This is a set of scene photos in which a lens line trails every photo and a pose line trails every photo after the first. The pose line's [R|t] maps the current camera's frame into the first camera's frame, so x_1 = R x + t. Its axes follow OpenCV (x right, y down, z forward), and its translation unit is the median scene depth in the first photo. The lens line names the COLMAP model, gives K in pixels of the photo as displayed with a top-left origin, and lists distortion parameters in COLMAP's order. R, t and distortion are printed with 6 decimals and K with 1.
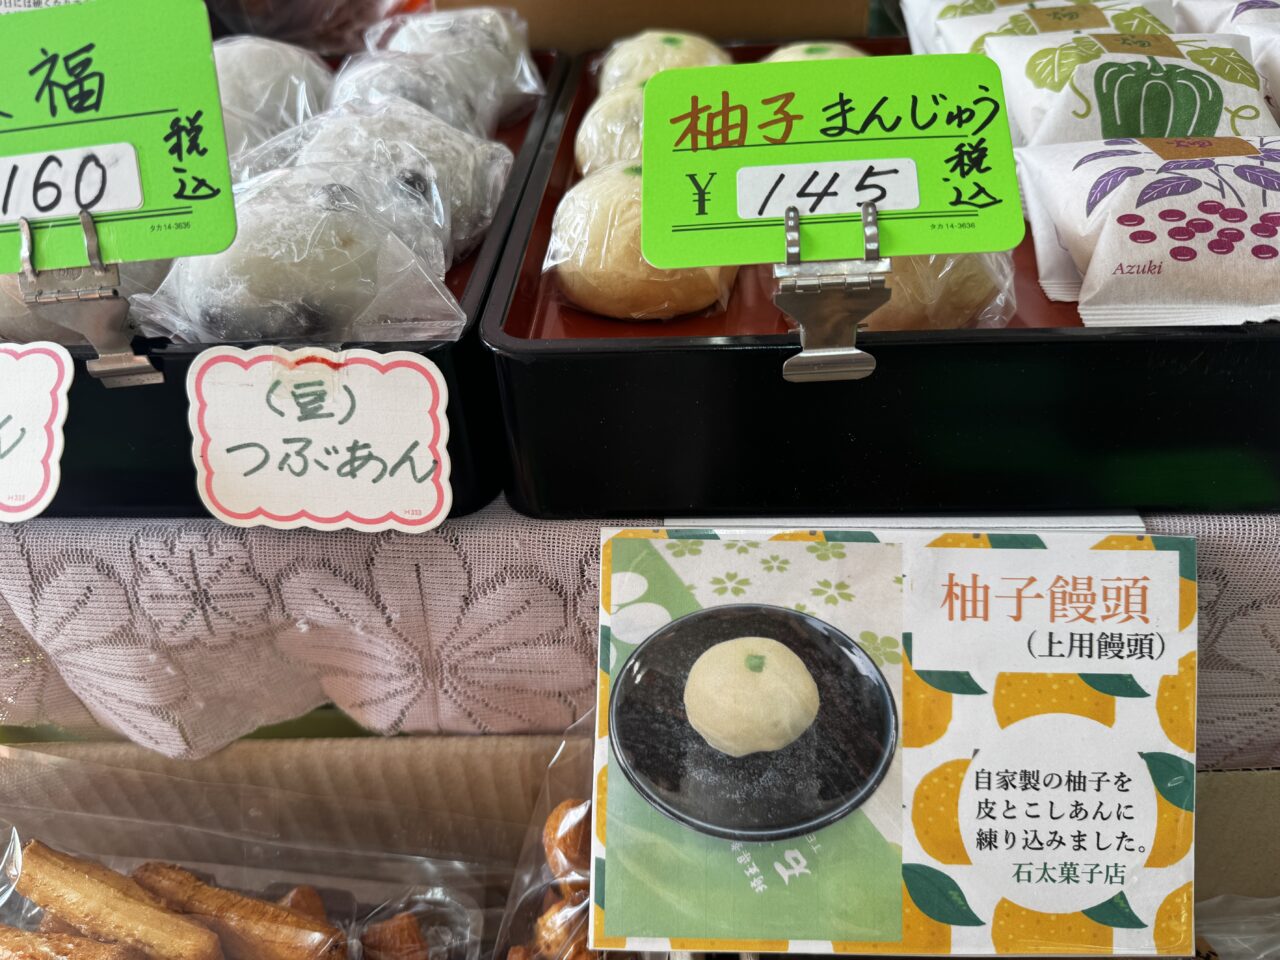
lens RADIAL K [[900.0, 0, 639.6], [0, 900.0, 480.5], [0, 0, 1]] dist [0.008170, -0.039709]
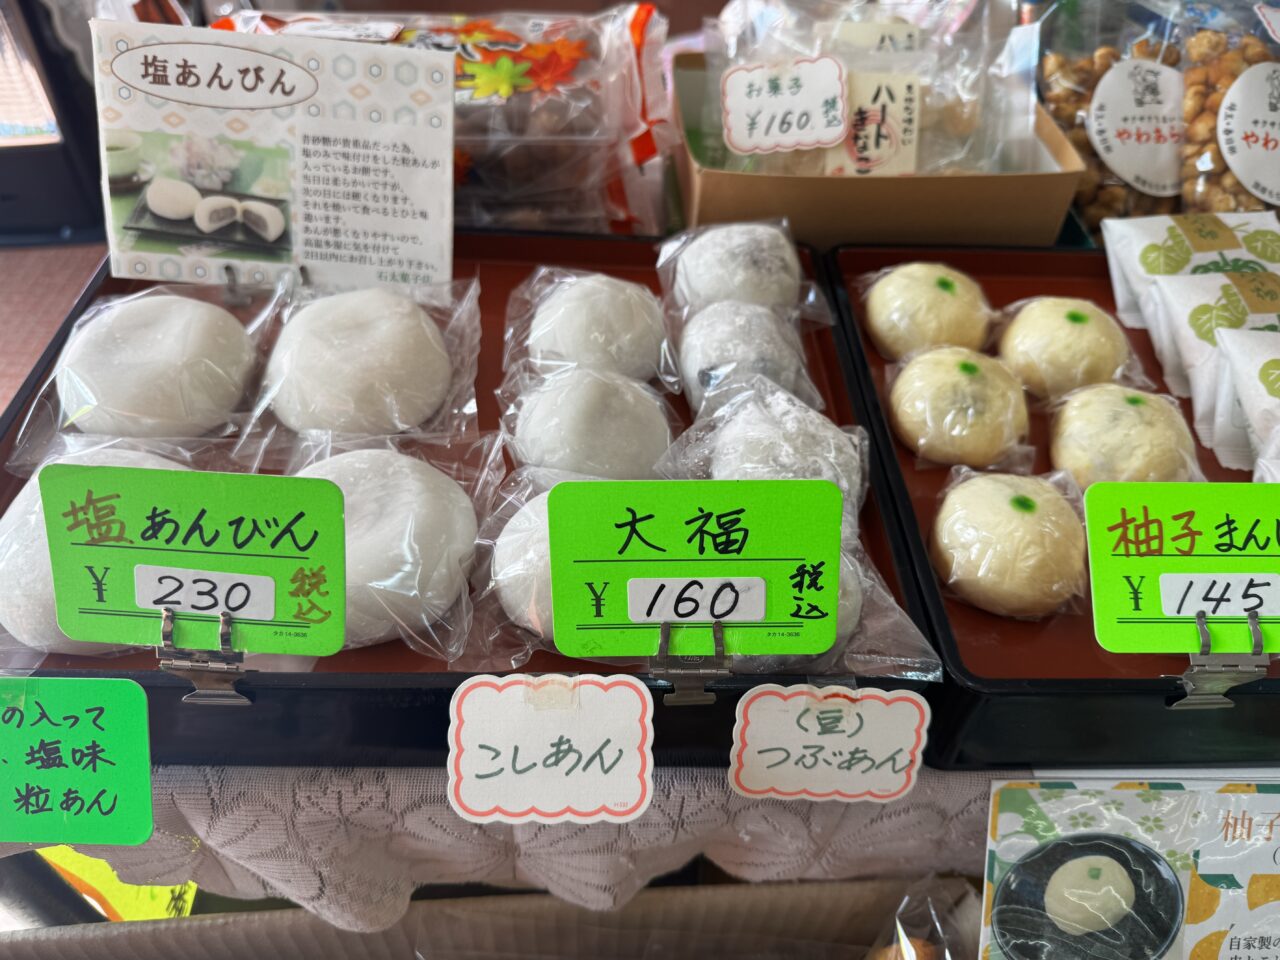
lens RADIAL K [[900.0, 0, 633.8], [0, 900.0, 475.0], [0, 0, 1]] dist [0.008170, -0.039709]
pose [[0.994917, 0.014521, 0.099651, -0.797441], [-0.026410, 0.992538, 0.119044, -0.609290], [-0.097178, -0.121071, 0.987876, -0.260572]]
